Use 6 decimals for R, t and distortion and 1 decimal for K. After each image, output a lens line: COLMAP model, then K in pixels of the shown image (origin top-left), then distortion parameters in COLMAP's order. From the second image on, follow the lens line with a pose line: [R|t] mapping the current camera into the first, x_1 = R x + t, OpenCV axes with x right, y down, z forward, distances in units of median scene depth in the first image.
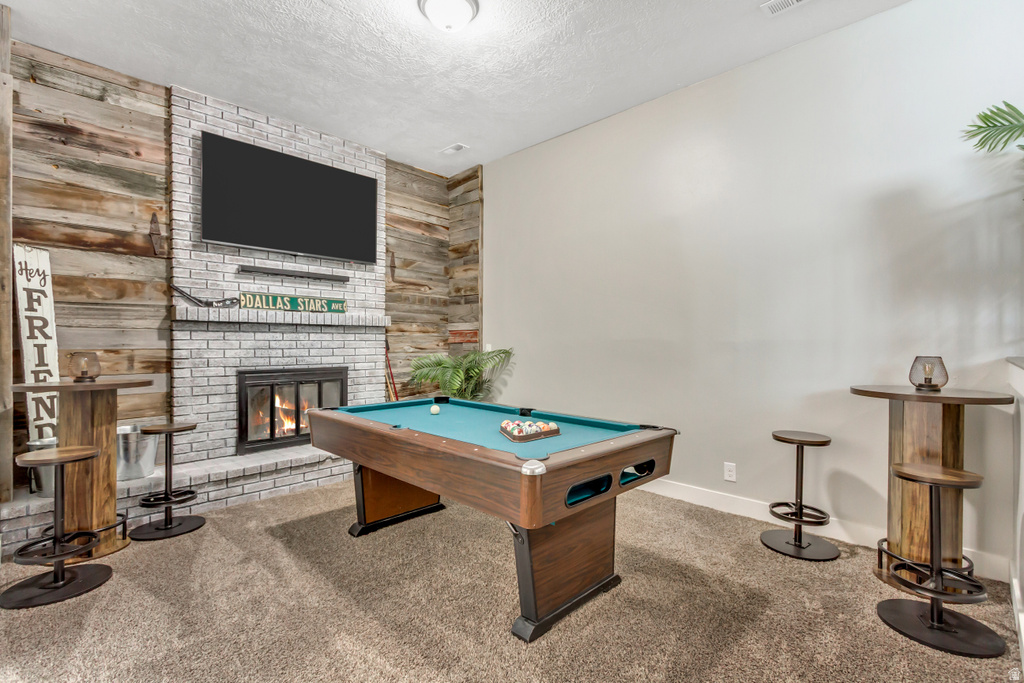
lens RADIAL K [[469.6, 0, 512.1], [0, 469.6, 343.4], [0, 0, 1]] dist [0.002096, 0.000000]
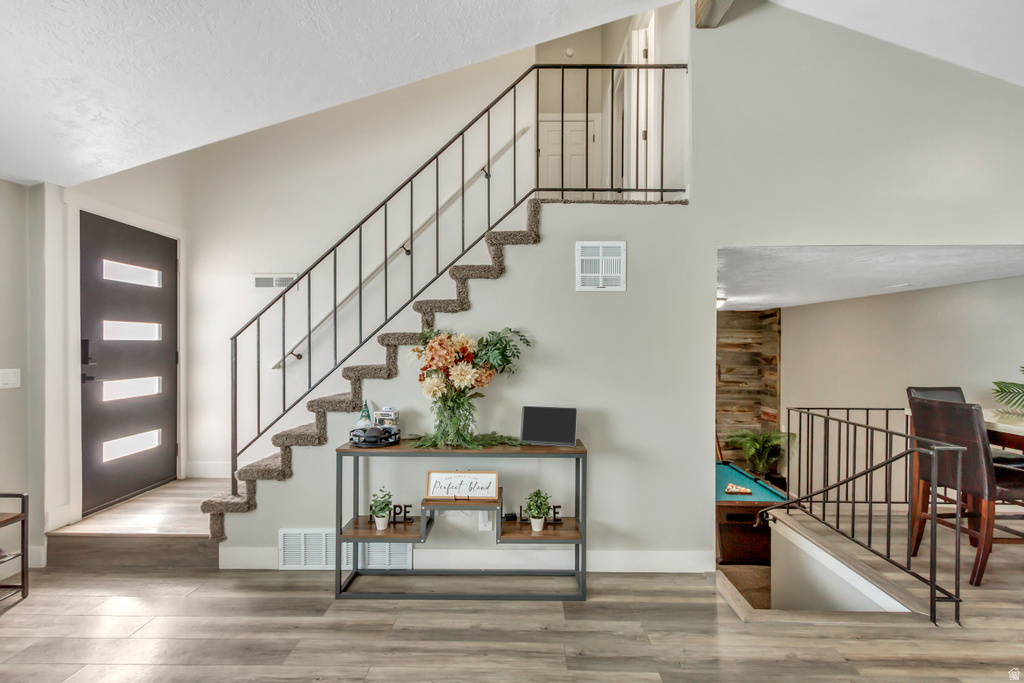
lens RADIAL K [[469.6, 0, 512.1], [0, 469.6, 343.4], [0, 0, 1]] dist [0.002096, 0.000000]
pose [[0.689993, 0.002712, -0.723811, 0.437100], [-0.008865, 0.999950, -0.004704, -0.244728], [0.723762, 0.009662, 0.689983, -0.685198]]
